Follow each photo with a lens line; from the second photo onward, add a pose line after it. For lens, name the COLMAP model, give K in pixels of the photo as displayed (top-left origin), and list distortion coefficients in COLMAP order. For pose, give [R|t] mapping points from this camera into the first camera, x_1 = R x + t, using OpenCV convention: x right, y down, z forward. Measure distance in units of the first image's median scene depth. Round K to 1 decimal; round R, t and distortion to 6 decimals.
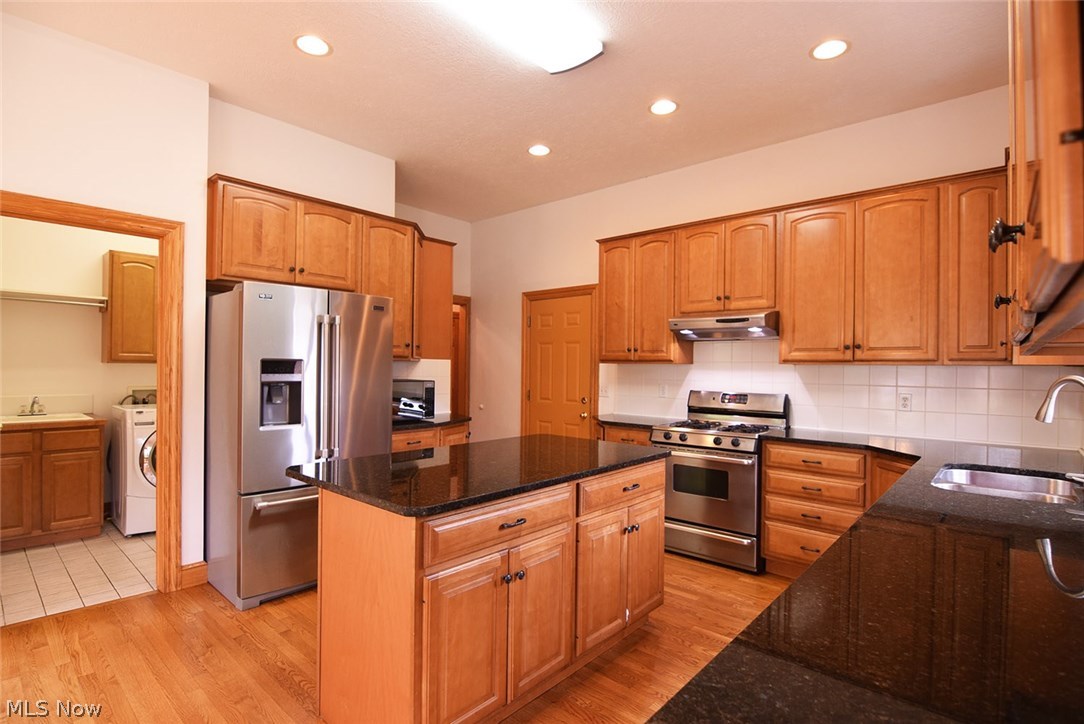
lens RADIAL K [[528.0, 0, 542.4], [0, 528.0, 367.5], [0, 0, 1]] dist [-0.016384, -0.001869]
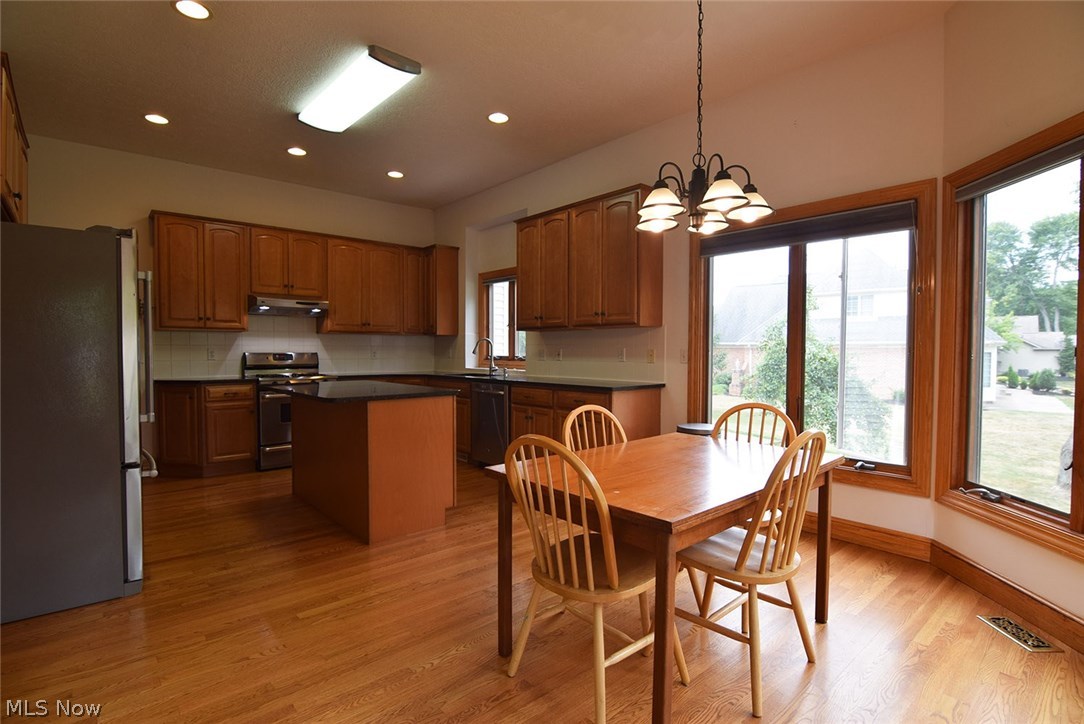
lens RADIAL K [[528.0, 0, 545.4], [0, 528.0, 361.1], [0, 0, 1]] dist [-0.016384, -0.001869]
pose [[0.126667, -0.036124, 0.991287, -0.947789], [-0.012178, 0.999205, 0.037969, 0.007905], [-0.991871, -0.016882, 0.126127, 0.121664]]
